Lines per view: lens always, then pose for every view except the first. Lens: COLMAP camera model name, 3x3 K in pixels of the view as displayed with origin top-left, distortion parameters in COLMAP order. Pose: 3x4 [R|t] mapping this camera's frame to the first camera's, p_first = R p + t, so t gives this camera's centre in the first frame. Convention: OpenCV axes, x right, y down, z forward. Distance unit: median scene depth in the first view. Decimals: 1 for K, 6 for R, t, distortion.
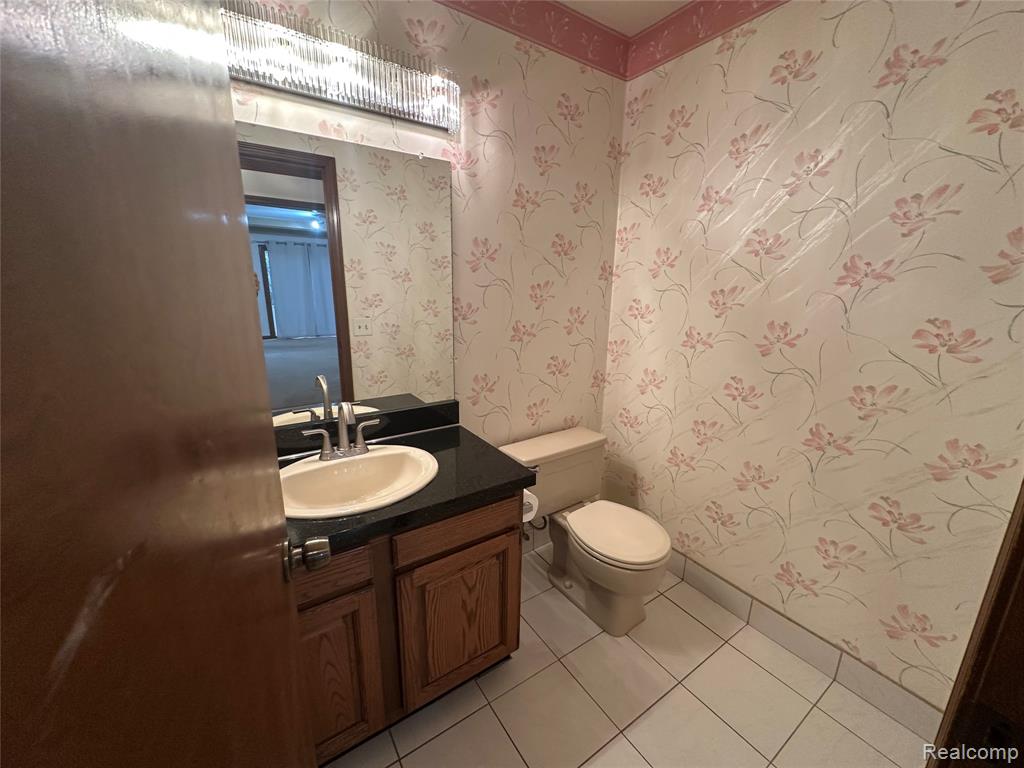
lens RADIAL K [[406.0, 0, 511.0], [0, 406.0, 383.9], [0, 0, 1]] dist [-0.005641, 0.001489]
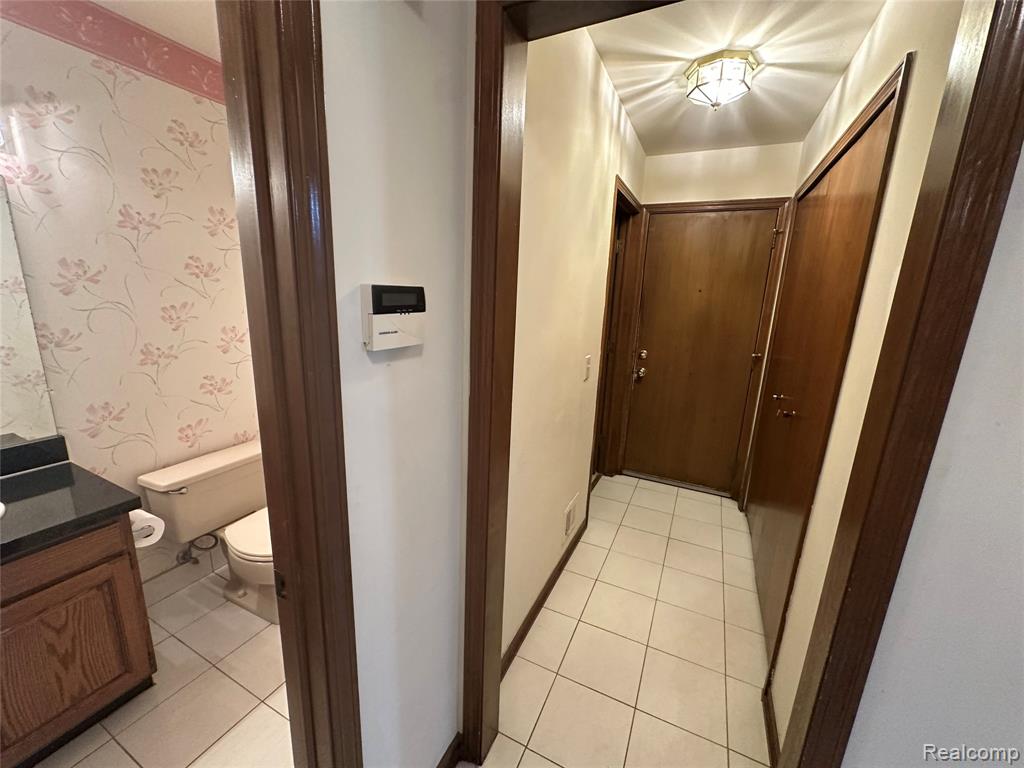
lens RADIAL K [[406.0, 0, 511.2], [0, 406.0, 383.4], [0, 0, 1]] dist [-0.005641, 0.001489]
pose [[0.866477, -0.092455, 0.490582, 0.302402], [0.094332, 0.995320, 0.020966, 0.000826], [-0.490224, 0.028111, 0.871143, -0.281003]]
